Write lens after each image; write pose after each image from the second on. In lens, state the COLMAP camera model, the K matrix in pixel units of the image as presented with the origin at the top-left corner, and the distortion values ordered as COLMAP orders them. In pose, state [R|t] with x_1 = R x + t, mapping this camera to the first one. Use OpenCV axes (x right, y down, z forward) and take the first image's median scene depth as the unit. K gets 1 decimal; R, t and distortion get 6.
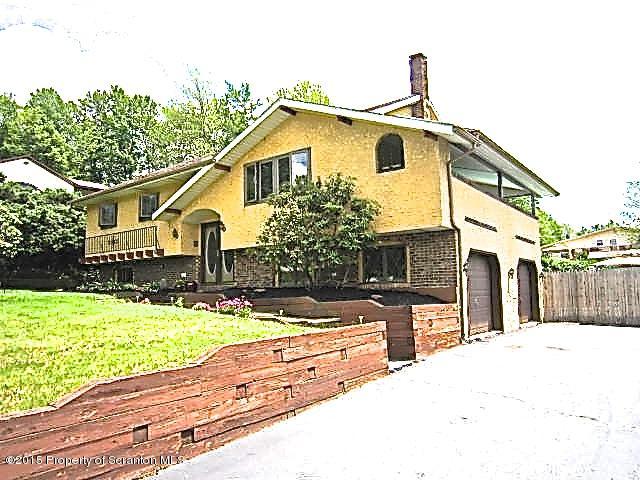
lens RADIAL K [[436.8, 0, 320.0], [0, 436.8, 240.0], [0, 0, 1]] dist [-0.076360, -0.000337]
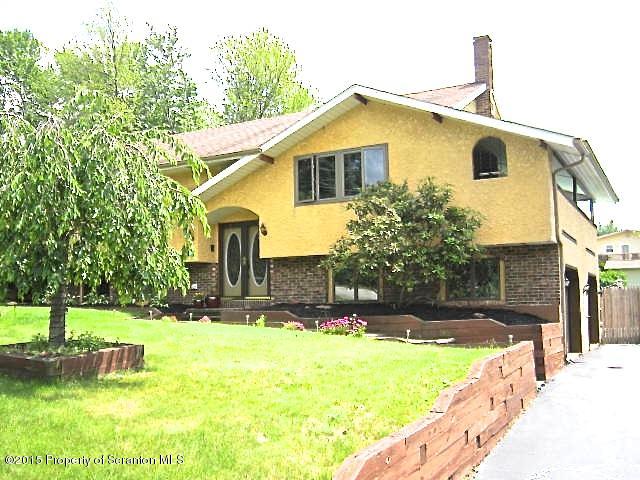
lens RADIAL K [[588.9, 0, 320.0], [0, 588.9, 240.0], [0, 0, 1]] dist [-0.087932, 0.001974]
pose [[0.989991, 0.023763, 0.139114, -0.303526], [-0.024747, 0.999679, 0.005346, -0.021903], [-0.138942, -0.008735, 0.990262, -0.142458]]
